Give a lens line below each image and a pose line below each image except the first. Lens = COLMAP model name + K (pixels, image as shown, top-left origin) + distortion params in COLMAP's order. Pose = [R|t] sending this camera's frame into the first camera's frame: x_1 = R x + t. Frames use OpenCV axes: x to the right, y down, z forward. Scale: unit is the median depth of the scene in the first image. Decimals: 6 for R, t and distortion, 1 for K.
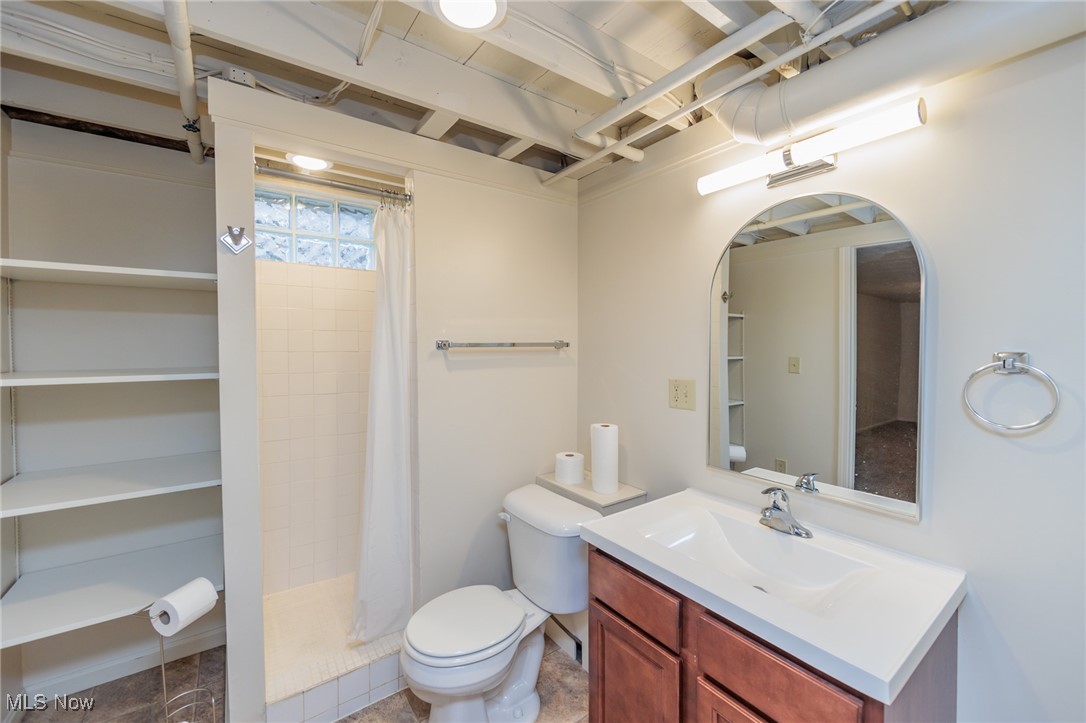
lens RADIAL K [[429.7, 0, 546.2], [0, 429.7, 355.8], [0, 0, 1]] dist [-0.002189, 0.000412]
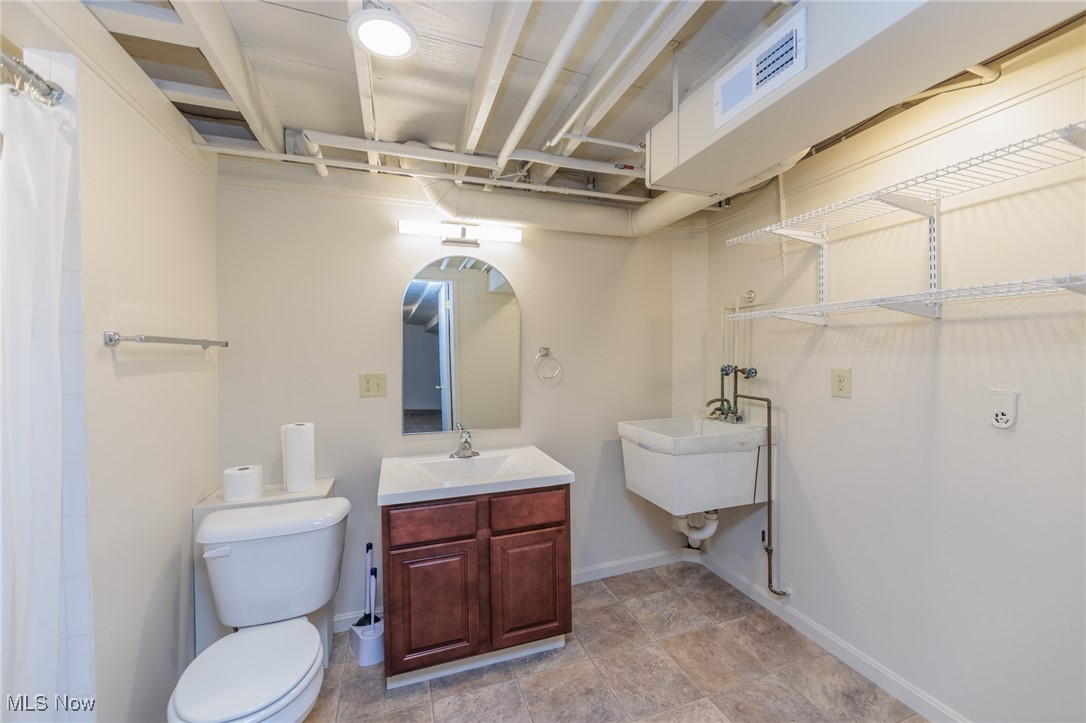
lens RADIAL K [[429.7, 0, 549.9], [0, 429.7, 355.7], [0, 0, 1]] dist [-0.002189, 0.000412]
pose [[0.286741, -0.006584, 0.957986, -0.882371], [0.030532, 0.999531, -0.002269, 0.030036], [-0.957522, 0.029899, 0.286807, 0.196437]]
